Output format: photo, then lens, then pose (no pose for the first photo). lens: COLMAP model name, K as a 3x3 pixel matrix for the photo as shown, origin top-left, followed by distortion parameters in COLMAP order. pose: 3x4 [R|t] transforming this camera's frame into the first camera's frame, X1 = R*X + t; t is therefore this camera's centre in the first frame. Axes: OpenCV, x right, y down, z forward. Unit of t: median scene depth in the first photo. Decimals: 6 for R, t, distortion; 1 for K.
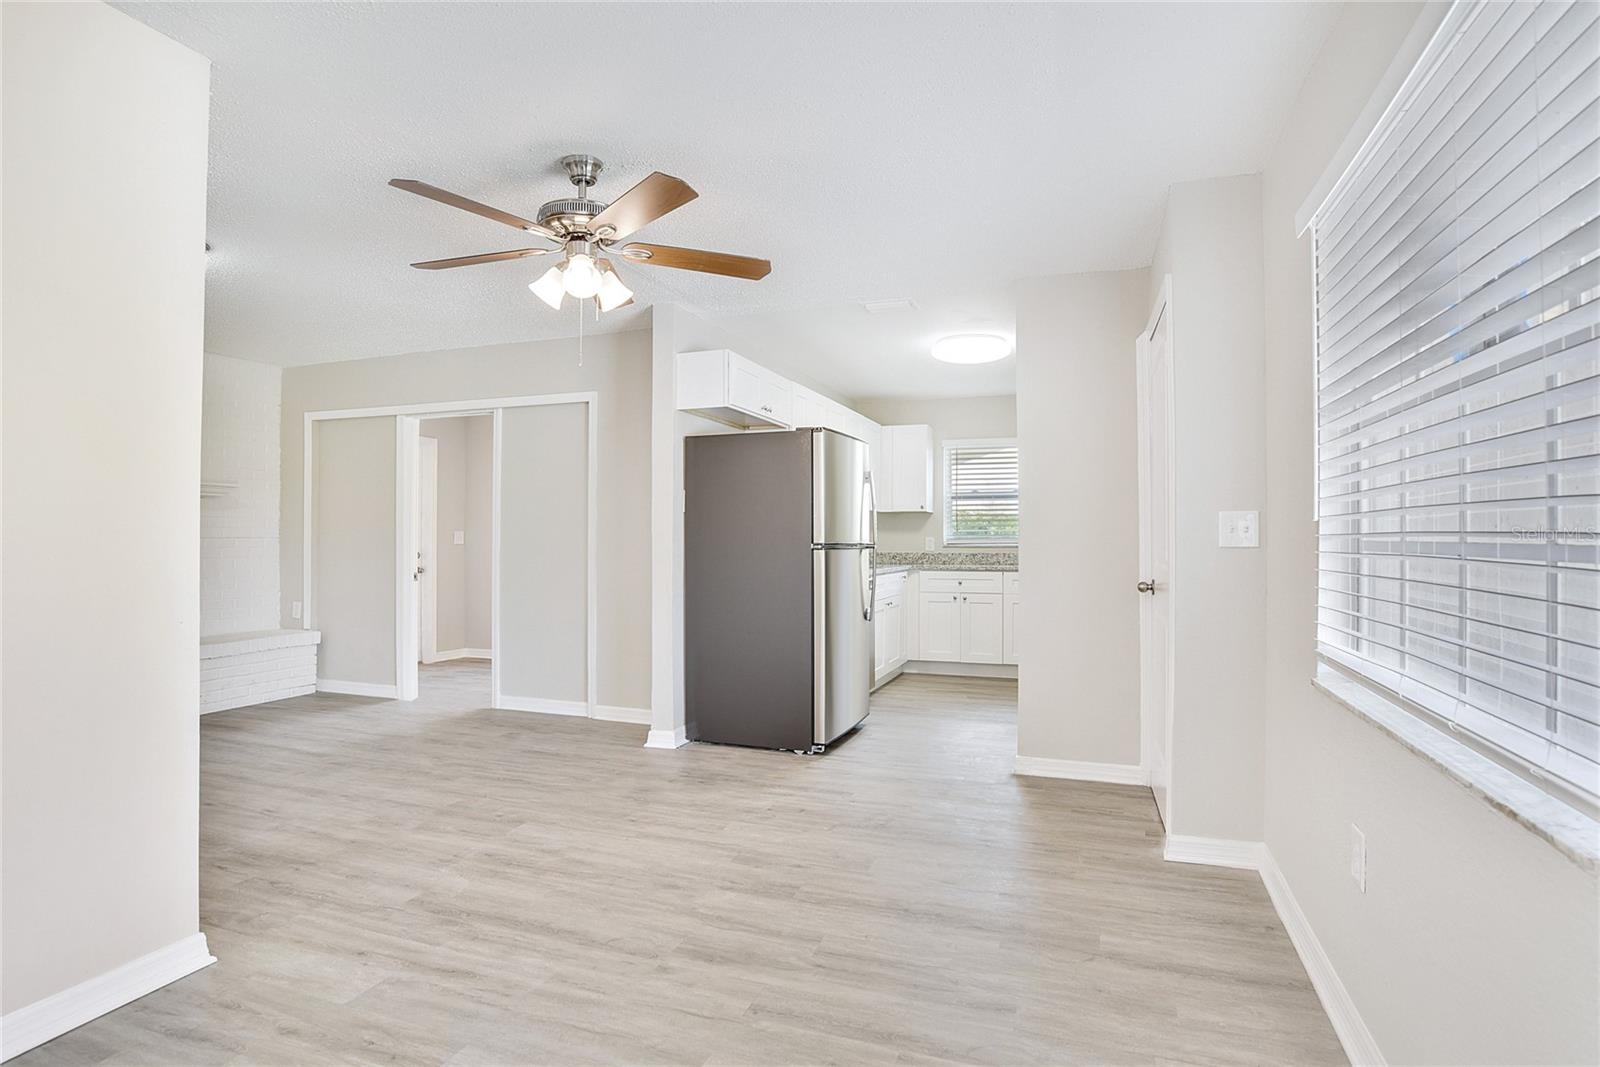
lens RADIAL K [[829.7, 0, 800.0], [0, 829.7, 533.5], [0, 0, 1]] dist [-0.039815, 0.000979]
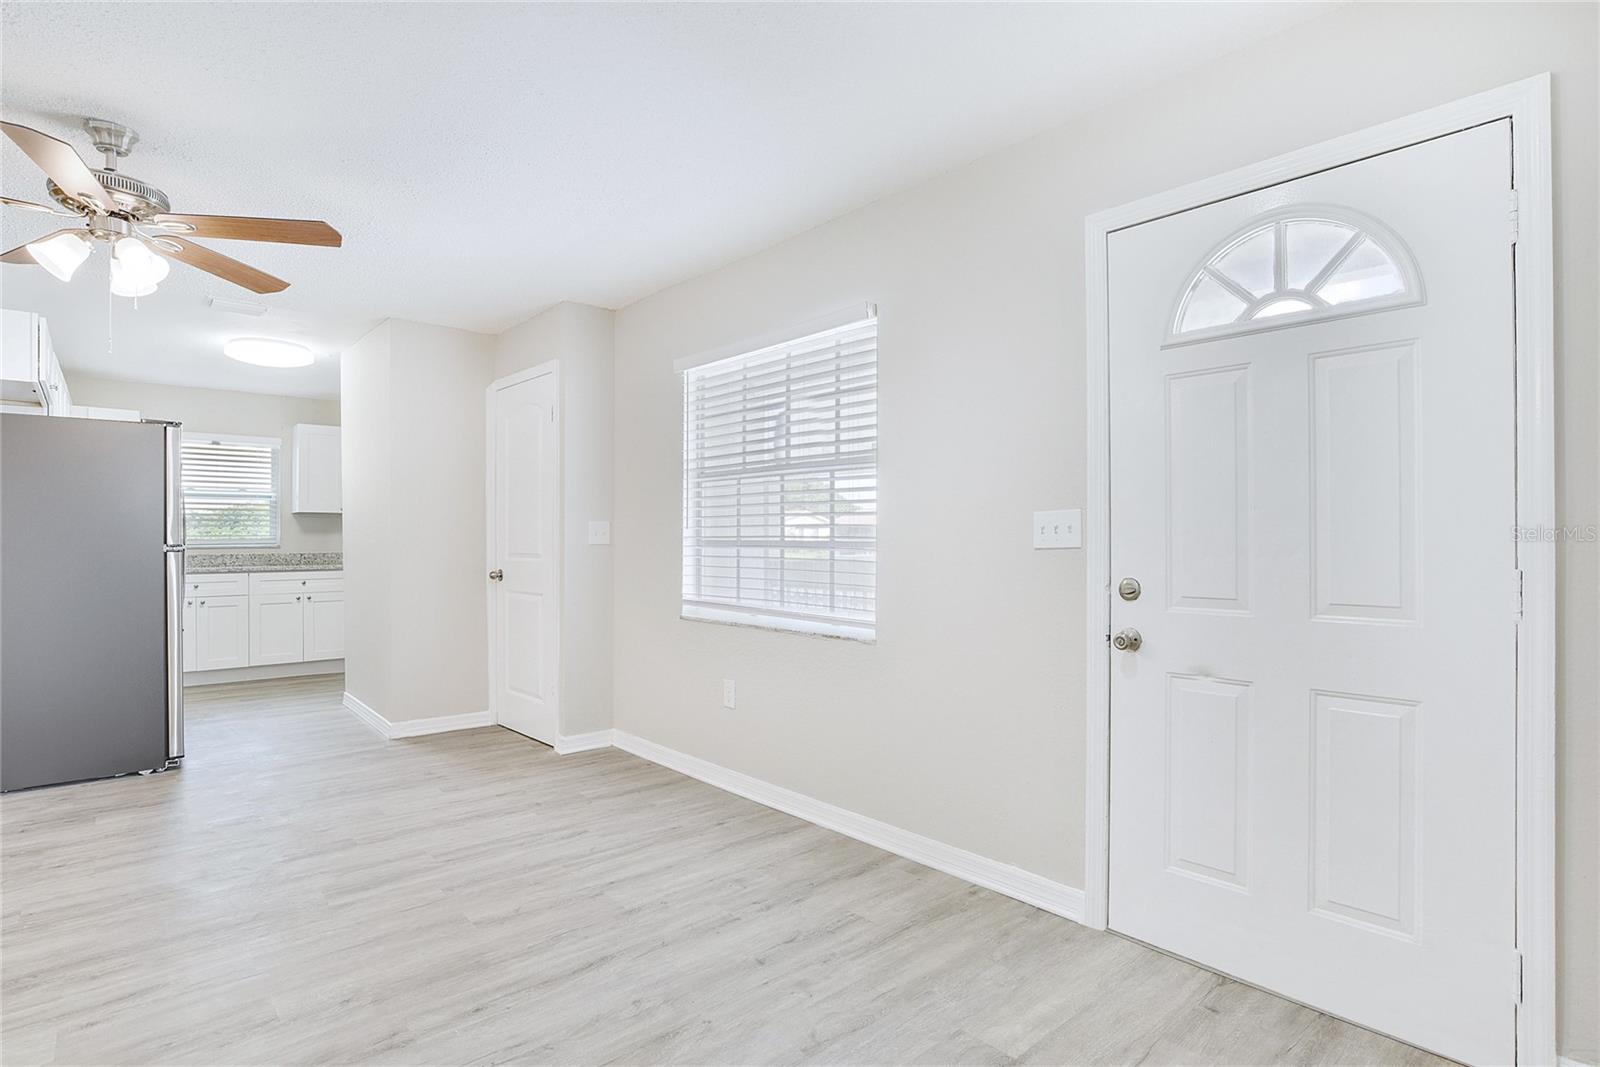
lens RADIAL K [[824.7, 0, 820.3], [0, 824.7, 533.4], [0, 0, 1]] dist [-0.056021, 0.022477]
pose [[0.465715, 0.003050, 0.884930, -0.578911], [-0.003396, 0.999993, -0.001659, -0.002673], [-0.884928, -0.002233, 0.465722, -0.097376]]
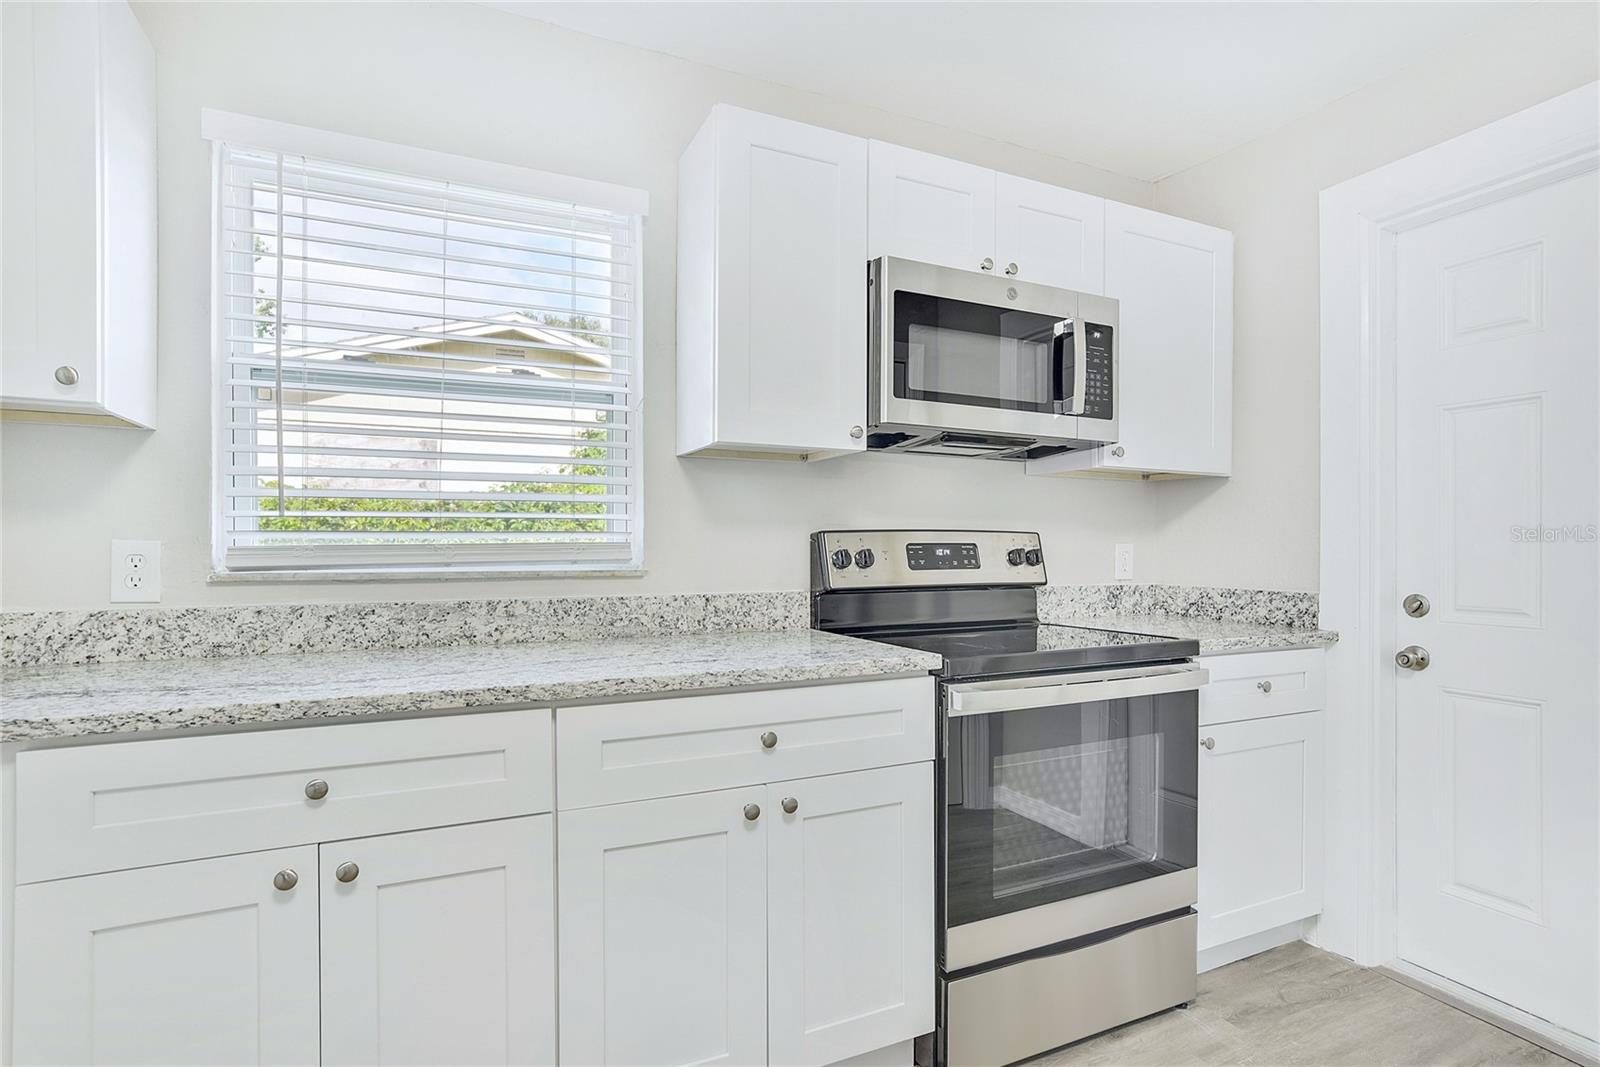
lens RADIAL K [[817.6, 0, 804.4], [0, 817.6, 547.2], [0, 0, 1]] dist [-0.039594, 0.029422]
pose [[0.704011, -0.003647, 0.710180, 0.293104], [-0.001847, 0.999974, 0.006966, 0.010317], [-0.710187, -0.006216, 0.703986, 1.639911]]
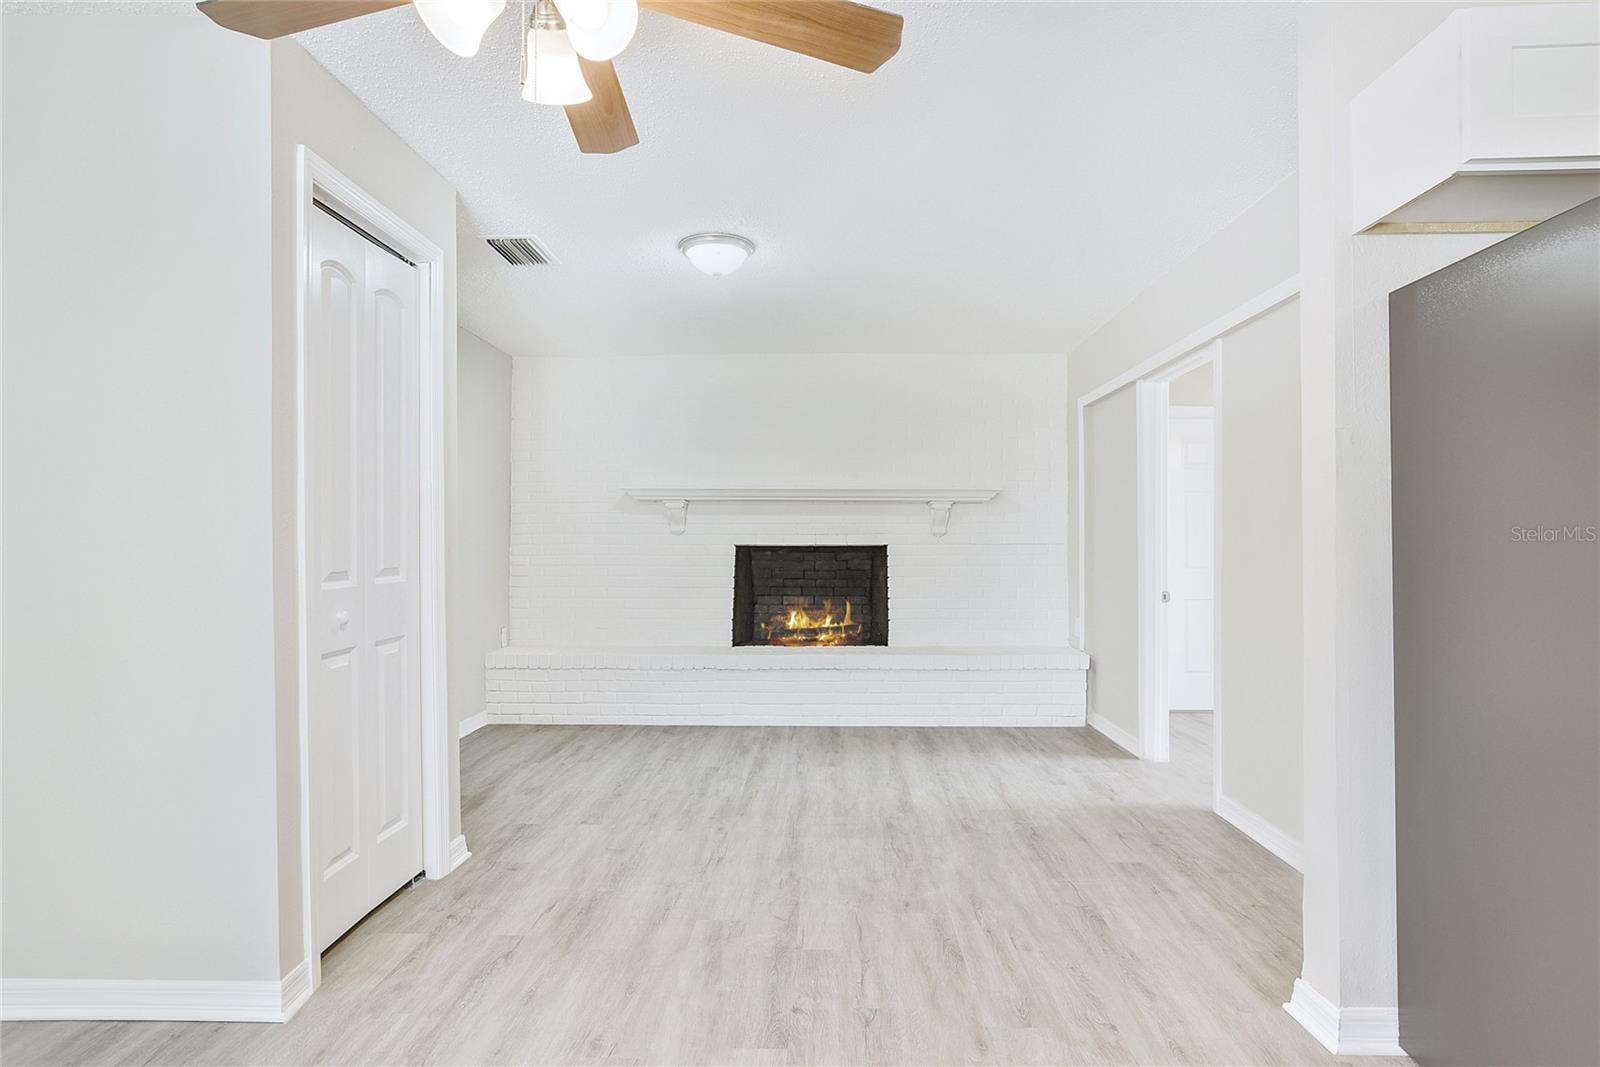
lens RADIAL K [[809.4, 0, 804.2], [0, 809.4, 534.3], [0, 0, 1]] dist [-0.037391, 0.023514]
pose [[0.312594, -0.013401, -0.949792, 0.196110], [0.007982, 0.999902, -0.011481, 0.006477], [0.949853, -0.003993, 0.312670, 0.847088]]
